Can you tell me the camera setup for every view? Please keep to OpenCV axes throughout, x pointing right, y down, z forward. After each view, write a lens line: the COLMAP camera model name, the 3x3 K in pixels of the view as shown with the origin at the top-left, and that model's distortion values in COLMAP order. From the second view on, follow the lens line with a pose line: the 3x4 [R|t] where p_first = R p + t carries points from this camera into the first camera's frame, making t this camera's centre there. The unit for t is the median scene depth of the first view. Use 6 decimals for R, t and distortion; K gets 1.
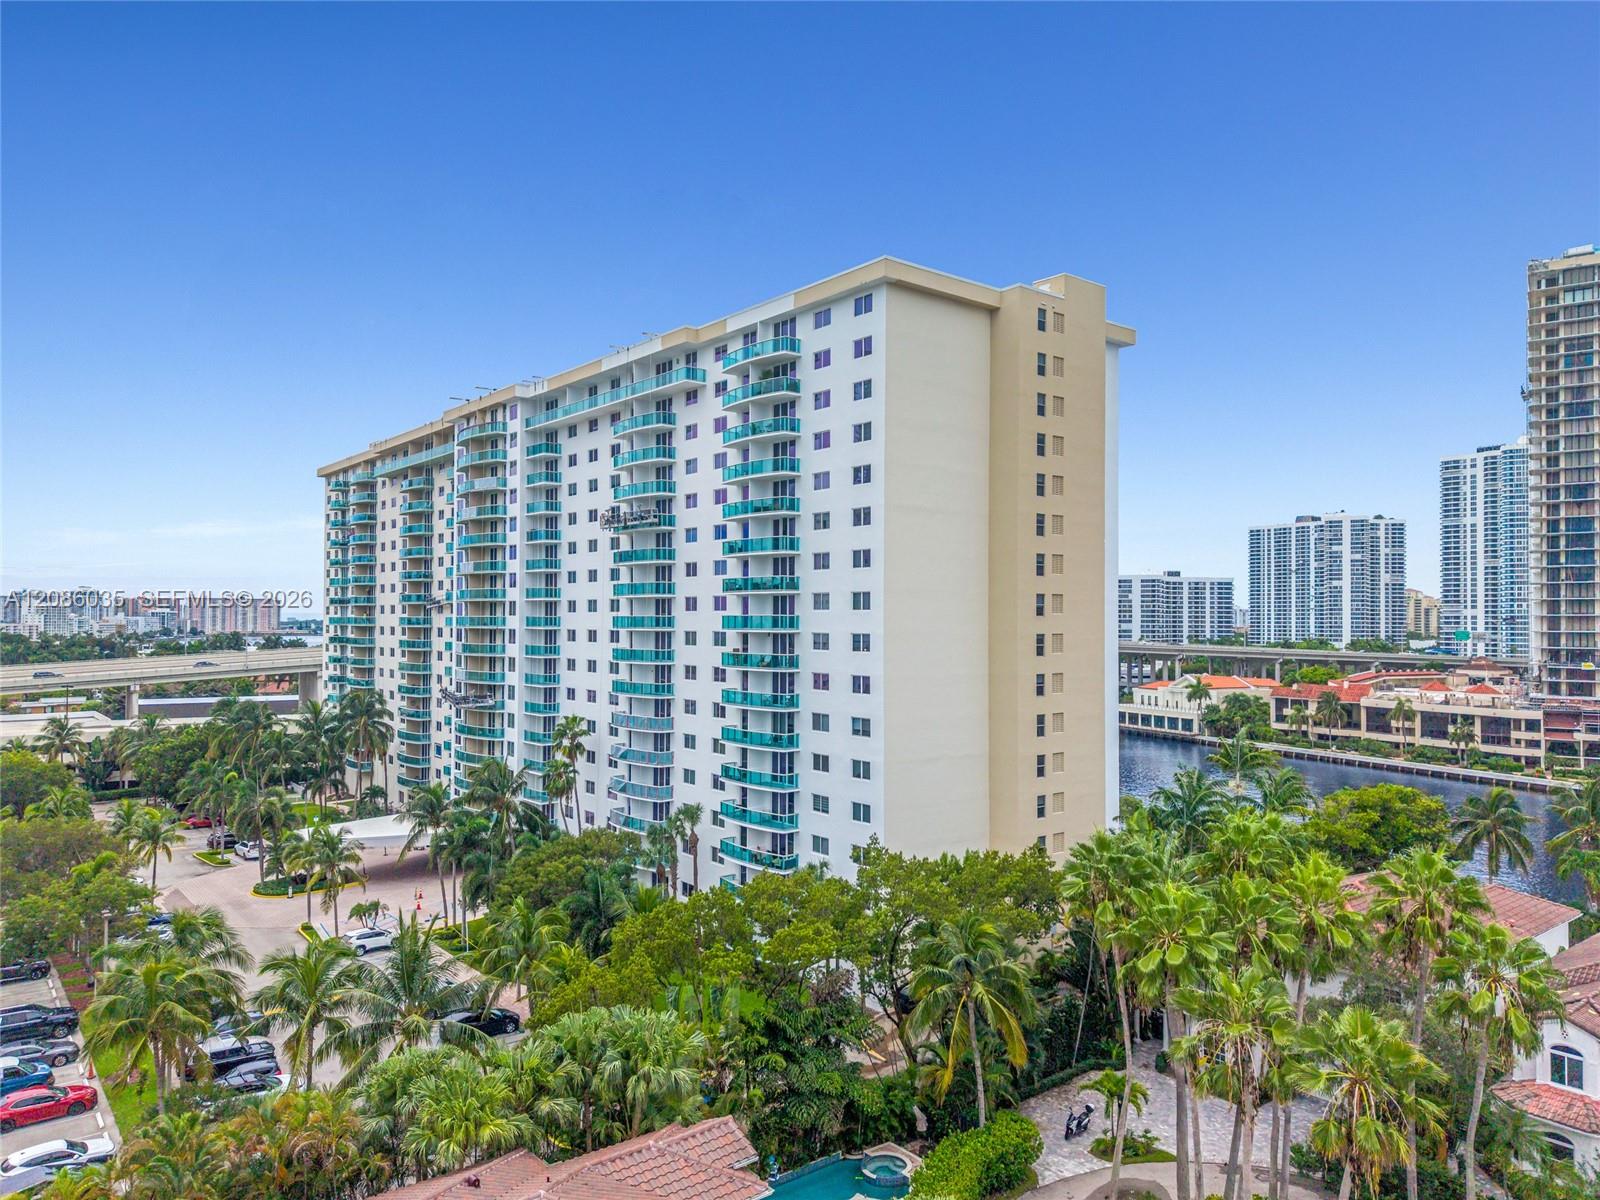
lens RADIAL K [[1091.9, 0, 800.0], [0, 1091.9, 600.0], [0, 0, 1]] dist [-0.007002, -0.000801]
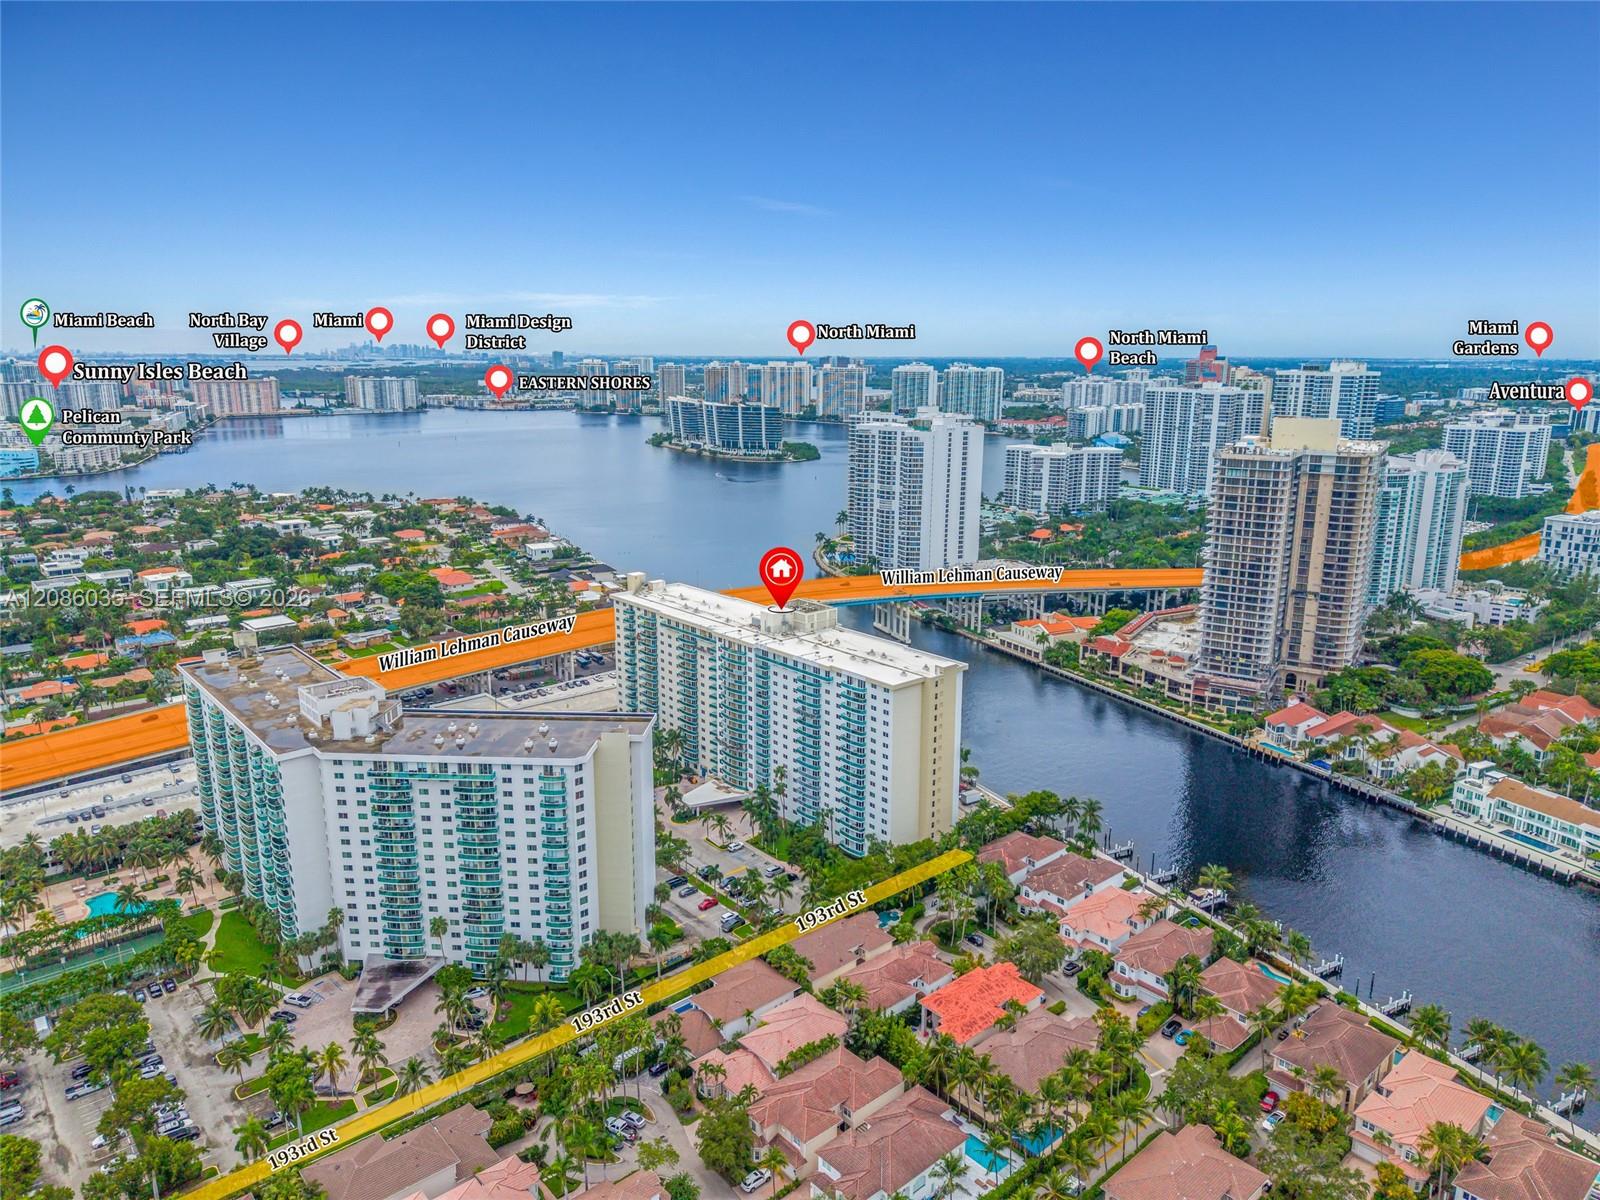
lens RADIAL K [[1061.5, 0, 822.7], [0, 1061.5, 588.7], [0, 0, 1]] dist [0.045021, -0.169028]
pose [[0.998063, -0.006845, 0.061837, -0.105449], [-0.007887, 0.971993, 0.234877, -0.406562], [-0.061713, -0.234910, 0.970056, -0.660960]]
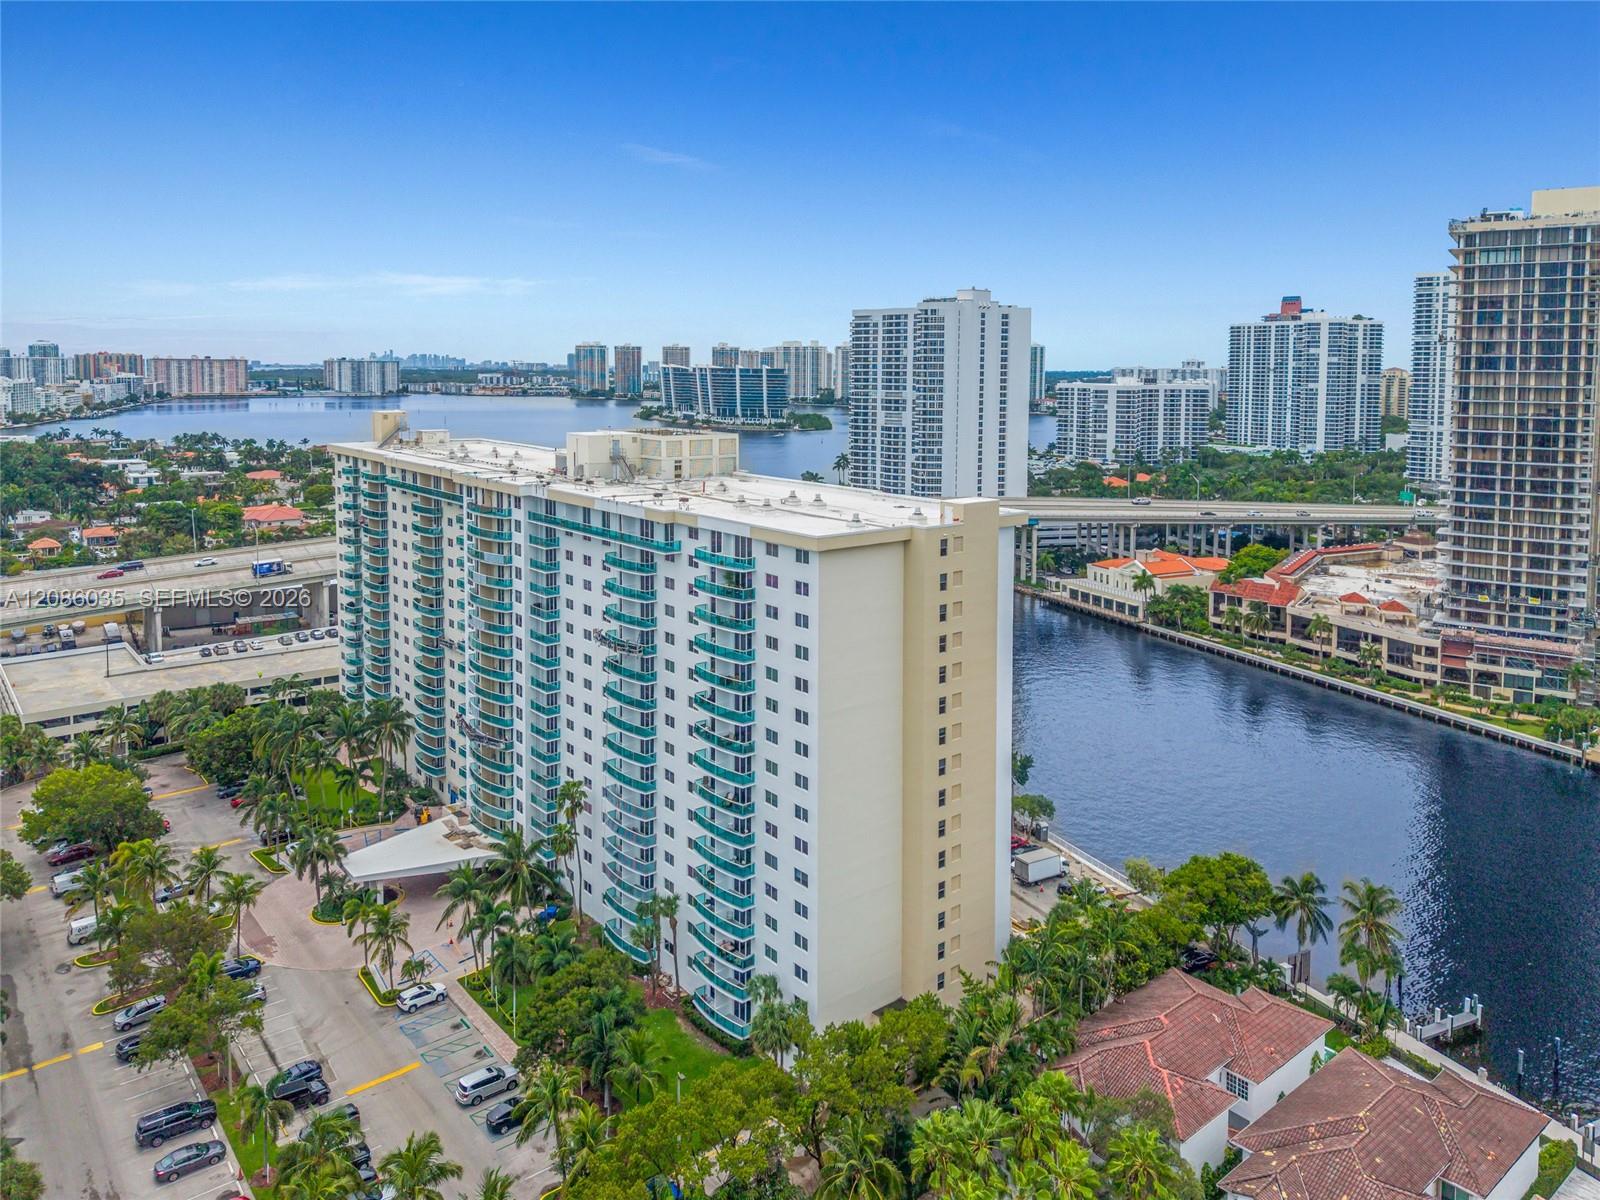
lens RADIAL K [[1124.9, 0, 801.7], [0, 1124.9, 419.8], [0, 0, 1]] dist [0.000419, -0.009134]
pose [[0.999856, 0.003929, 0.016497, 0.009613], [-0.005038, 0.997688, 0.067775, -0.149237], [-0.016192, -0.067848, 0.997564, -0.088160]]
